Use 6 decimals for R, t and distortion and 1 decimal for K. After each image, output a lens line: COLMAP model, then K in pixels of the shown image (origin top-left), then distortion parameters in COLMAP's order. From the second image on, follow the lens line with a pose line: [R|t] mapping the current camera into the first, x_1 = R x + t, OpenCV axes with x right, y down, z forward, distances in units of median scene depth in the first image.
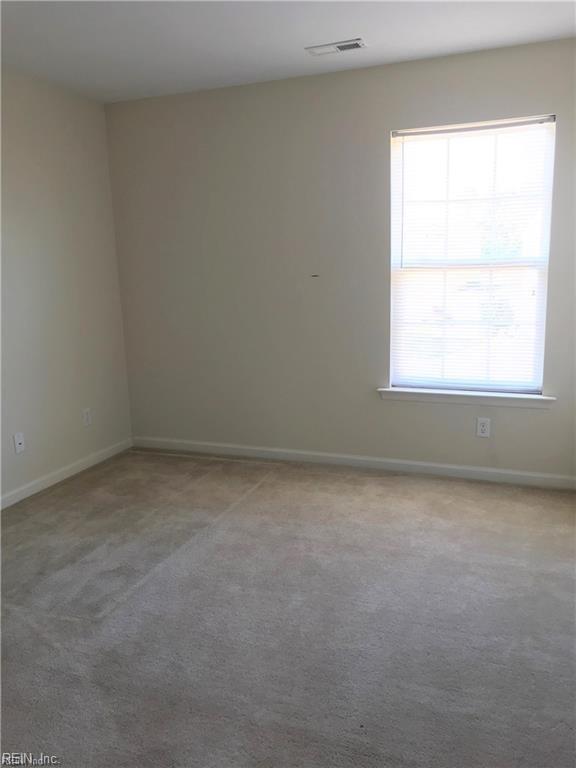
lens RADIAL K [[625.3, 0, 289.5], [0, 625.3, 386.2], [0, 0, 1]] dist [-0.070444, -0.001444]
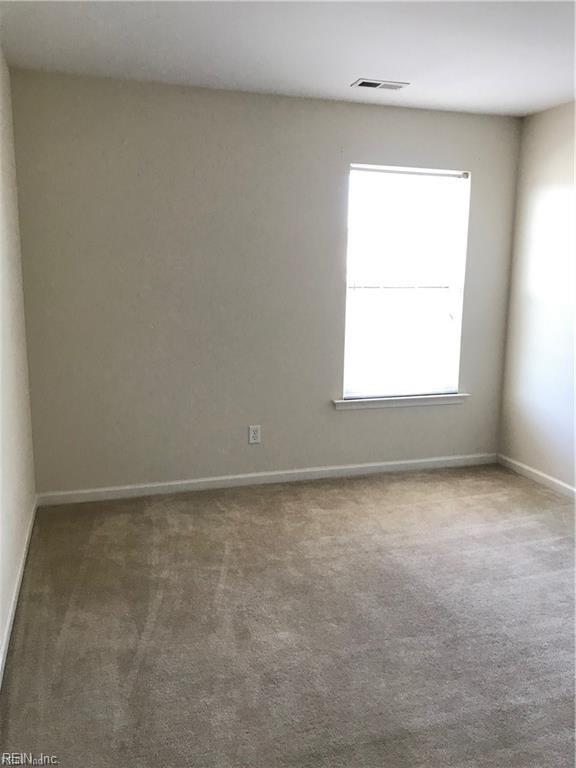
lens RADIAL K [[622.4, 0, 288.0], [0, 622.4, 384.0], [0, 0, 1]] dist [0.006398, -0.002016]
pose [[0.755637, -0.070695, 0.651164, -0.667555], [0.089735, 0.995958, 0.003997, -0.039994], [-0.648815, 0.055412, 0.758926, 0.252528]]
